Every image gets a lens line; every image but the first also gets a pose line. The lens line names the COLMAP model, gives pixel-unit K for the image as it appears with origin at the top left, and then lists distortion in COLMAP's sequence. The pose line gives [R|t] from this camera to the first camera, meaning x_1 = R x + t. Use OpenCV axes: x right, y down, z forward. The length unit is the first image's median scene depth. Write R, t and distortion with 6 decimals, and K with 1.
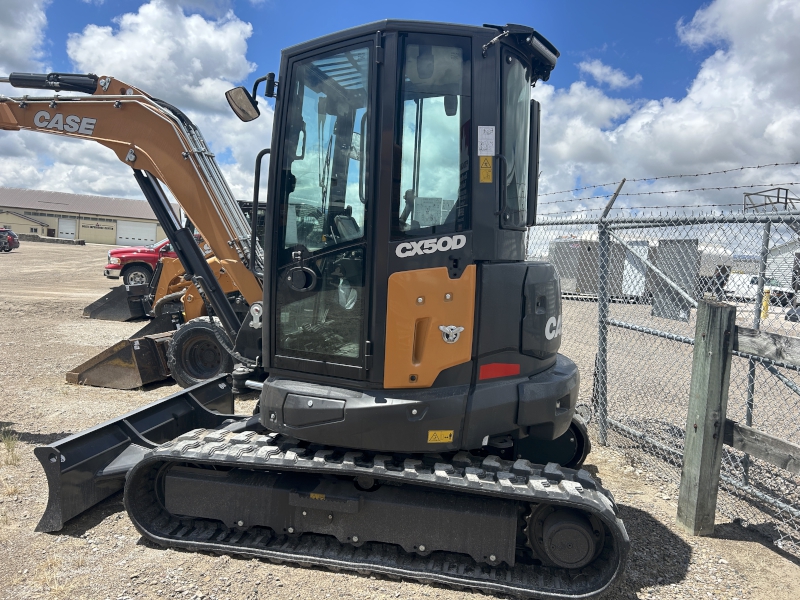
lens RADIAL K [[592.2, 0, 397.3], [0, 592.2, 302.6], [0, 0, 1]] dist [0.071155, -0.098965]
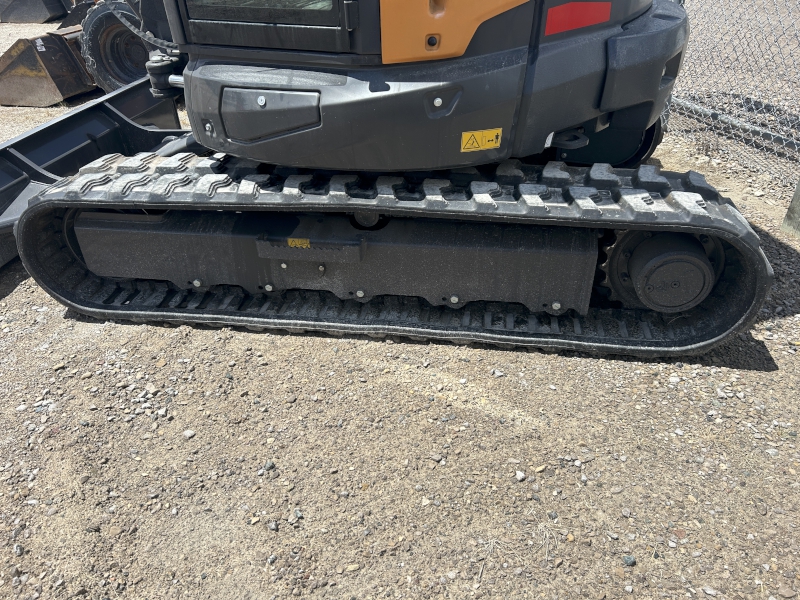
lens RADIAL K [[592.2, 0, 397.3], [0, 592.2, 302.6], [0, 0, 1]] dist [0.071155, -0.098965]
pose [[0.996859, -0.079132, -0.003292, -0.024329], [0.071395, 0.879852, 0.469855, 0.074900], [-0.034285, -0.468614, 0.882737, 0.367771]]
